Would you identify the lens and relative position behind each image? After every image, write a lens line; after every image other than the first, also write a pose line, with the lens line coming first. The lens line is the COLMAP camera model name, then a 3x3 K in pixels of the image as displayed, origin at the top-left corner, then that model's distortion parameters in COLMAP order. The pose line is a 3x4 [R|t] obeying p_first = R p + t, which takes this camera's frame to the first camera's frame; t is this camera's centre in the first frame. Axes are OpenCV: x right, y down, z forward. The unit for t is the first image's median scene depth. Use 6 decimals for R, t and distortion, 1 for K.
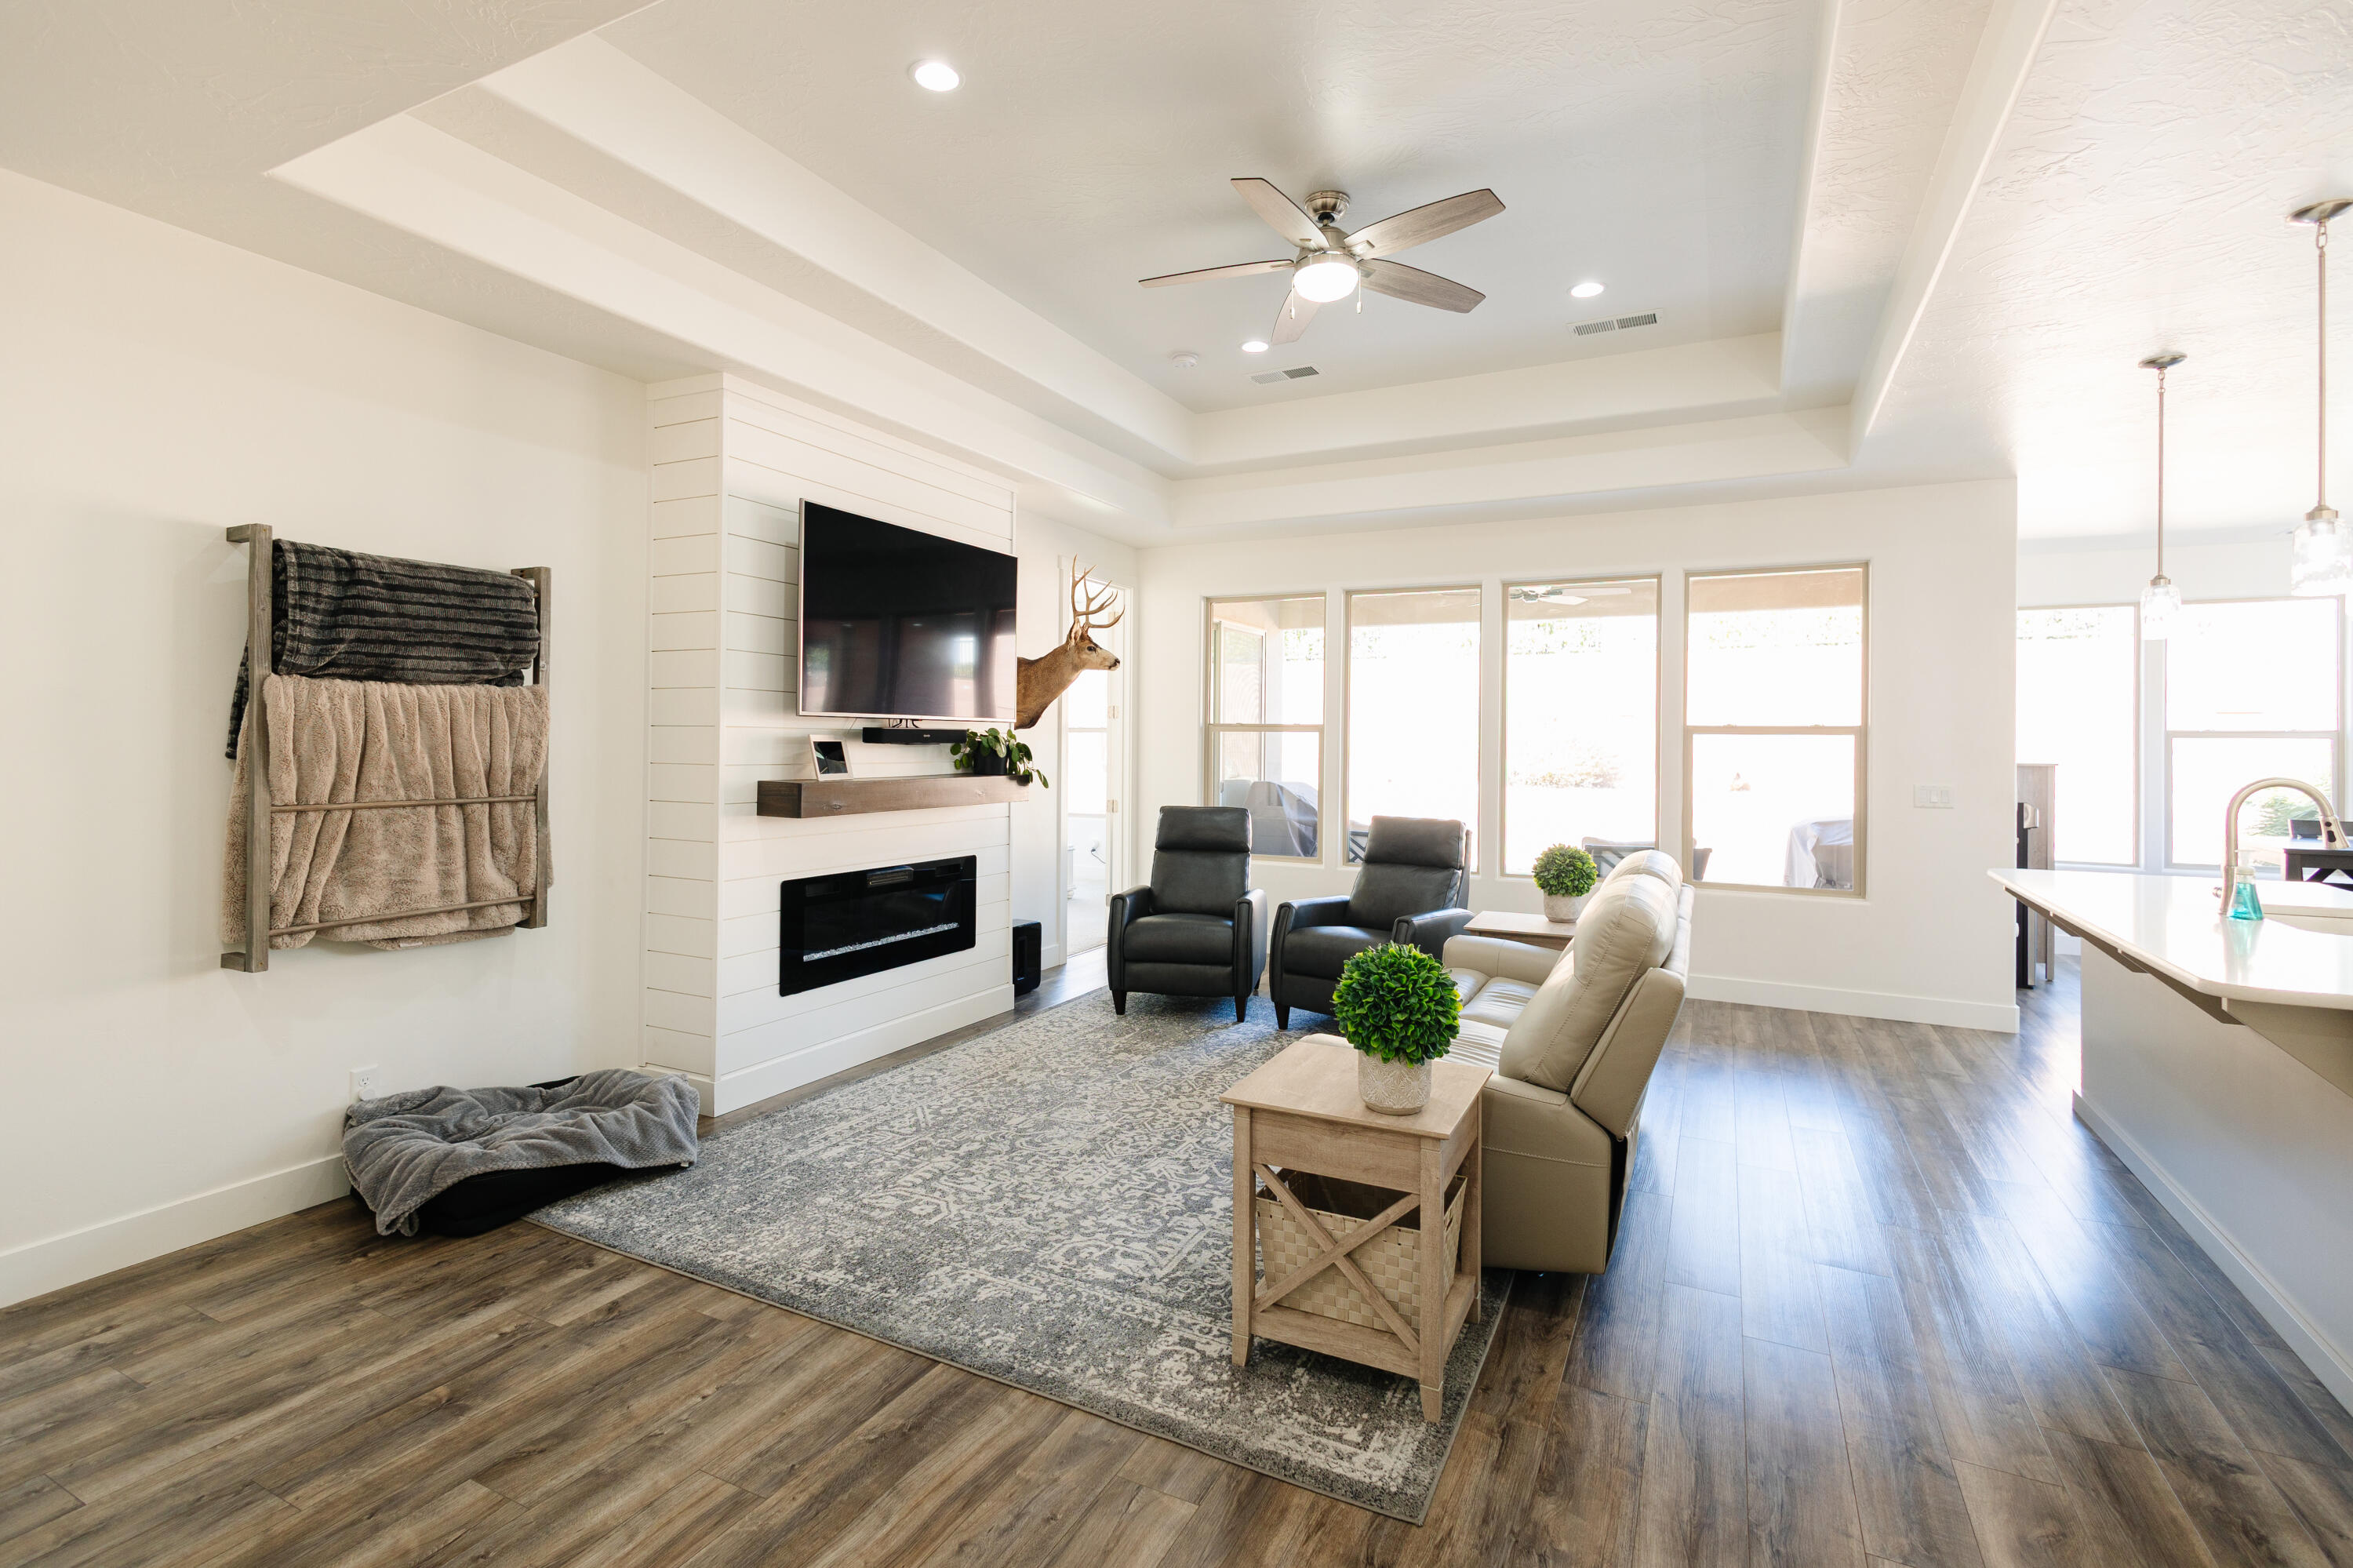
lens RADIAL K [[1098.4, 0, 1163.1], [0, 1098.4, 741.7], [0, 0, 1]] dist [0.014418, -0.000891]
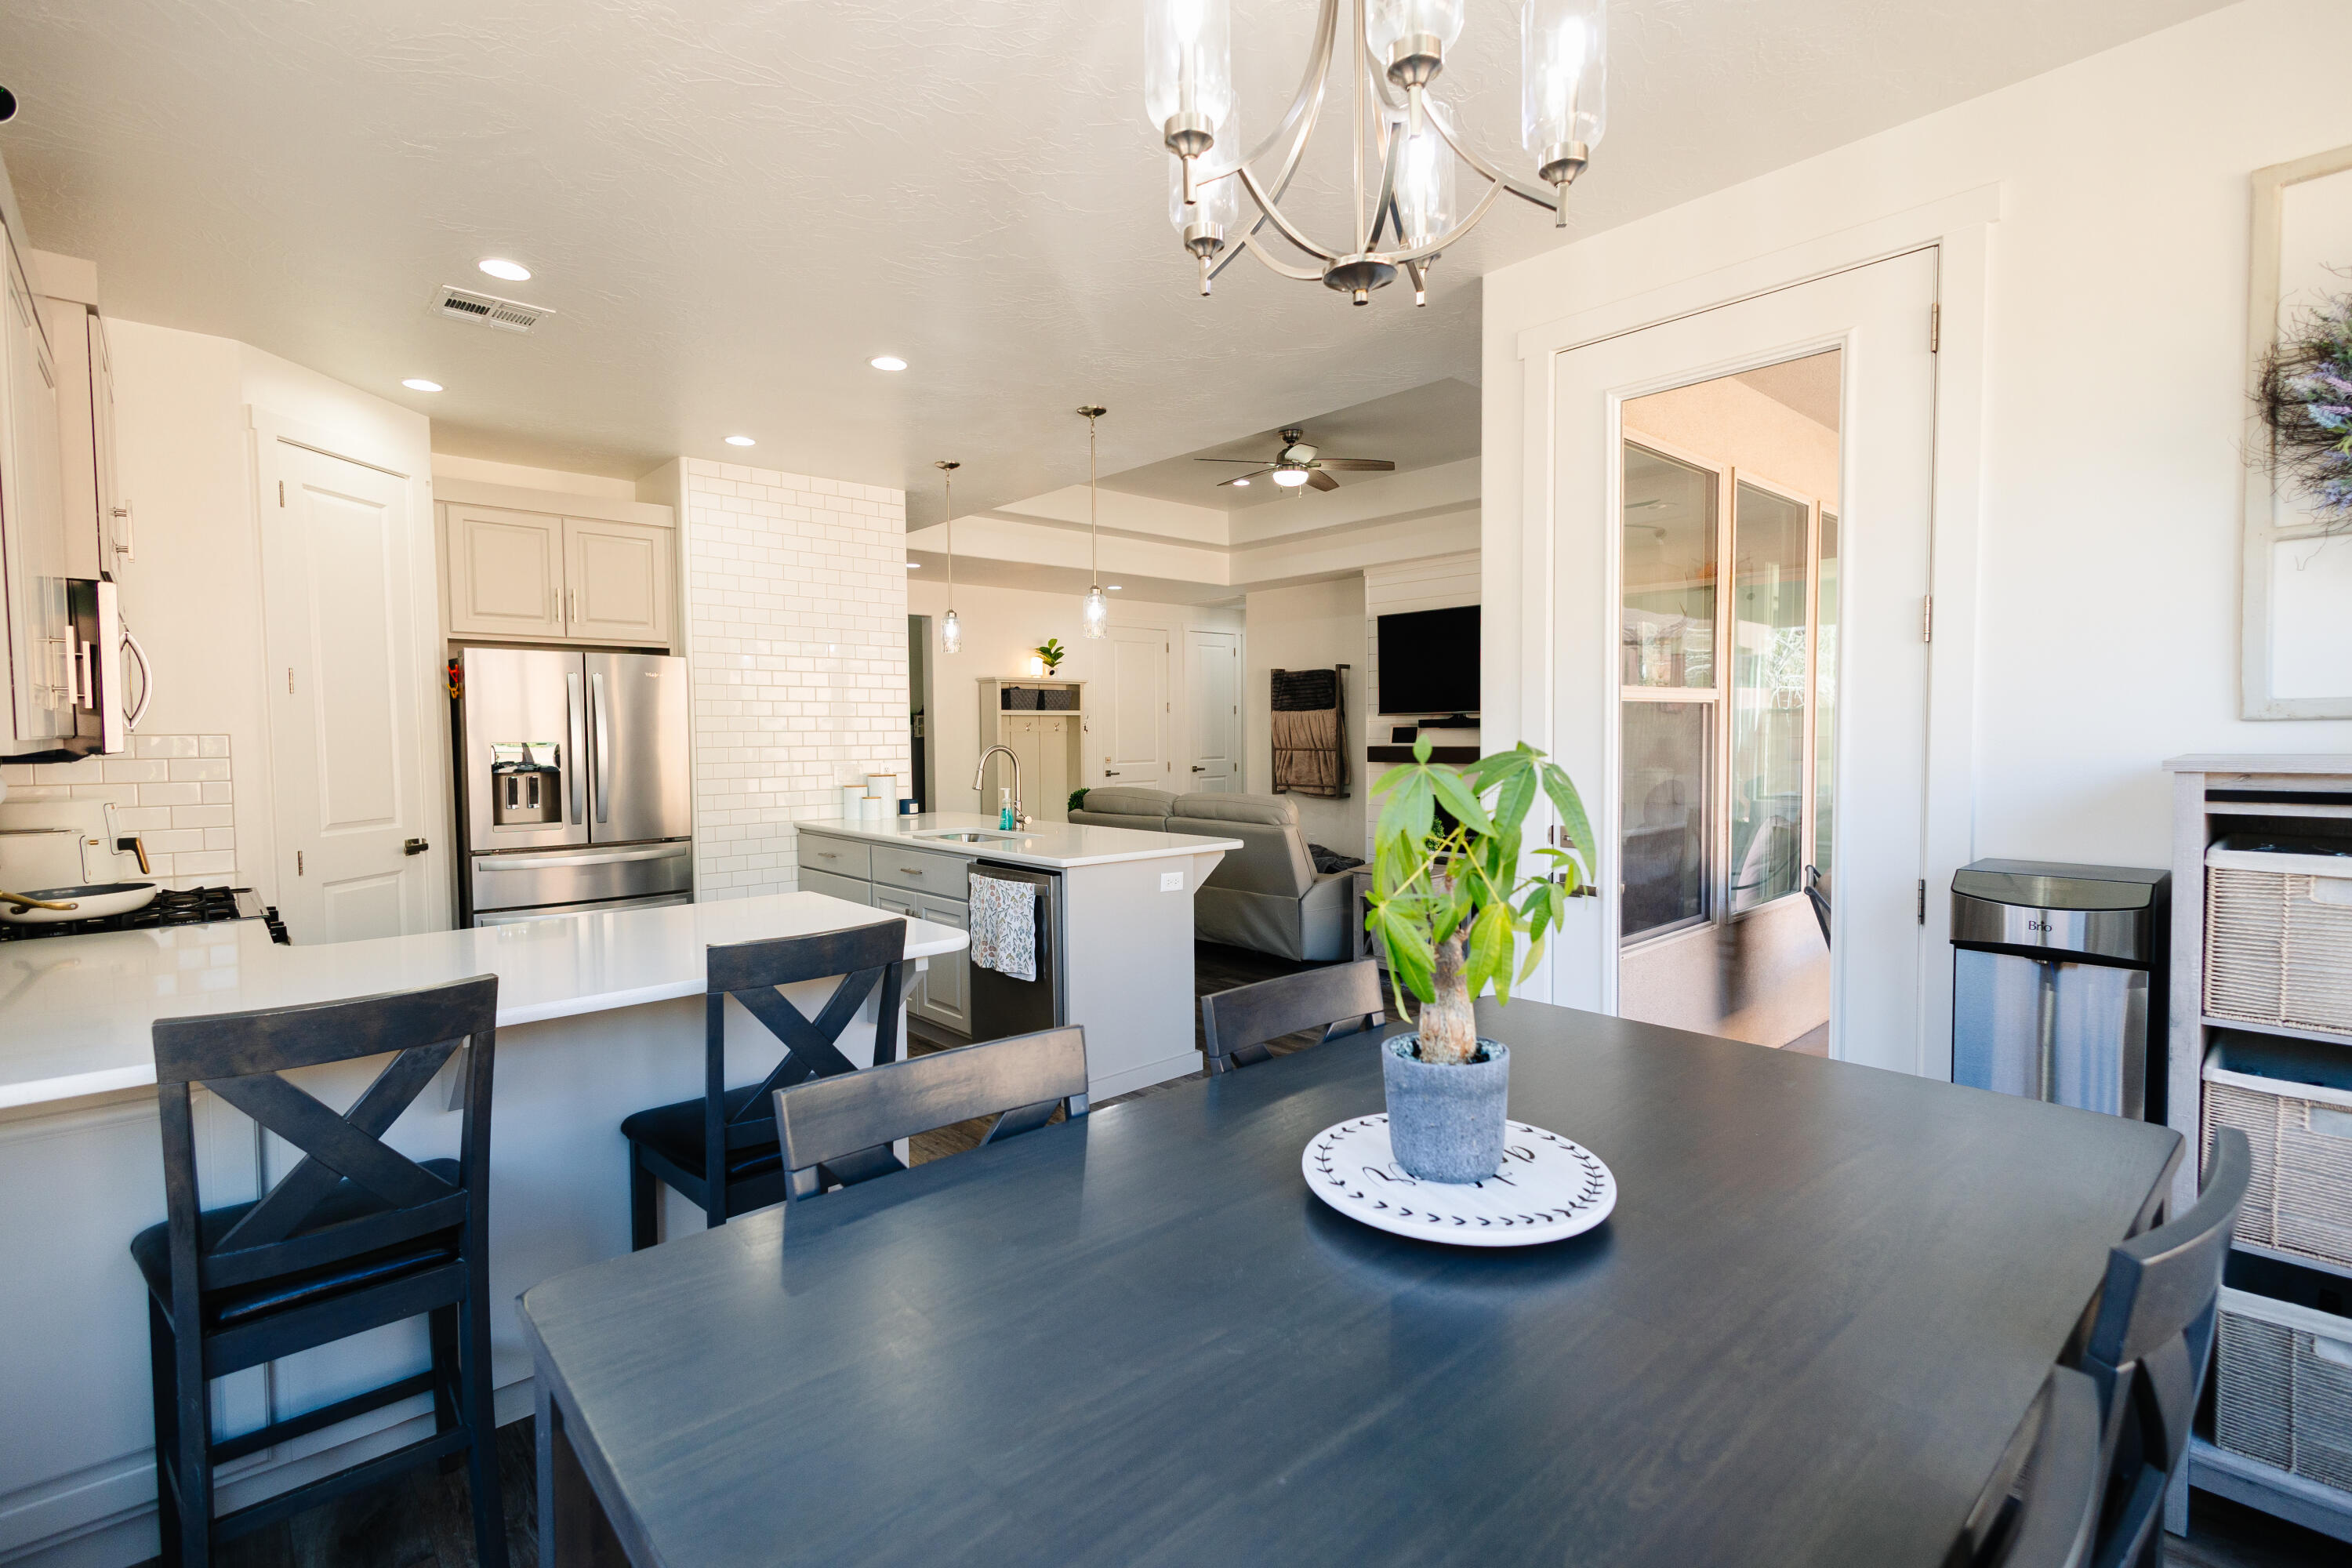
lens RADIAL K [[1077.5, 0, 1175.6], [0, 1077.5, 769.5], [0, 0, 1]] dist [0.005743, 0.000566]
pose [[-0.354411, 0.028850, -0.934645, 1.860255], [0.007054, 0.999578, 0.028179, 0.020324], [0.935063, 0.003394, -0.354465, 1.412111]]
